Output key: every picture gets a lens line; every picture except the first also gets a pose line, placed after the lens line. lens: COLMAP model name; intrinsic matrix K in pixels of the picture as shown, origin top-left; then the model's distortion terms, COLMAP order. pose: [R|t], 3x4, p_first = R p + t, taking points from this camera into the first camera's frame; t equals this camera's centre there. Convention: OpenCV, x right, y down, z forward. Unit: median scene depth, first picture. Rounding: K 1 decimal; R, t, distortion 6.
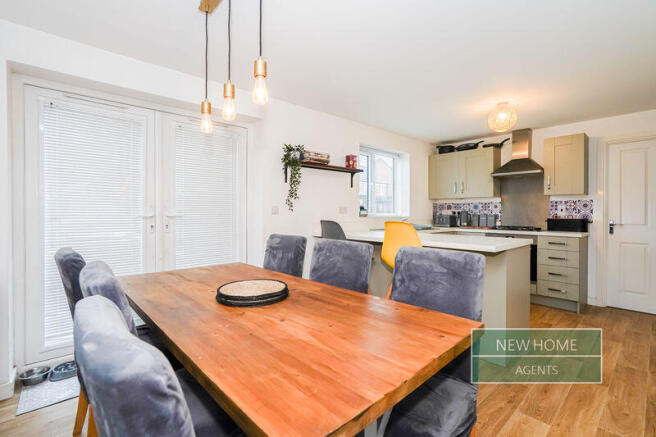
lens RADIAL K [[313.6, 0, 335.7], [0, 313.6, 204.0], [0, 0, 1]] dist [0.003556, 0.009333]
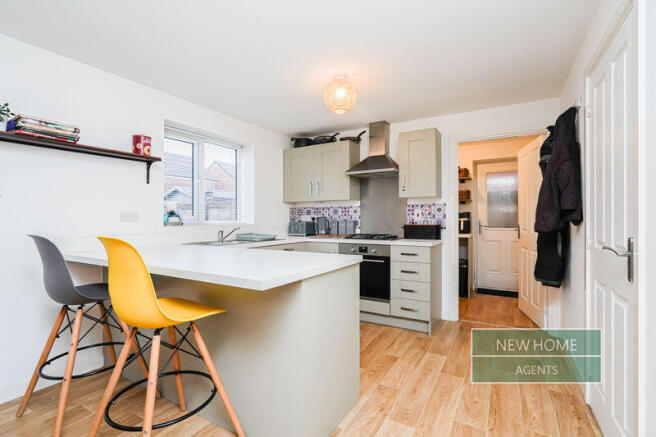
lens RADIAL K [[313.6, 0, 328.0], [0, 313.6, 215.1], [0, 0, 1]] dist [0.003556, 0.009333]
pose [[0.959169, -0.006179, 0.282768, 0.204974], [0.000805, 0.999817, 0.019117, 0.002055], [-0.282834, -0.018108, 0.958998, 0.203667]]
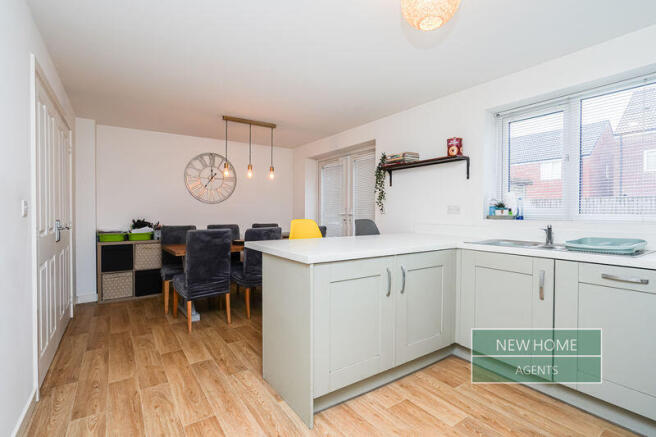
lens RADIAL K [[313.6, 0, 331.5], [0, 313.6, 214.4], [0, 0, 1]] dist [0.003556, 0.009333]
pose [[-0.151290, 0.008906, -0.988449, 0.727606], [0.024883, 0.999677, 0.005198, 0.015806], [0.988176, -0.023809, -0.151463, 0.696554]]
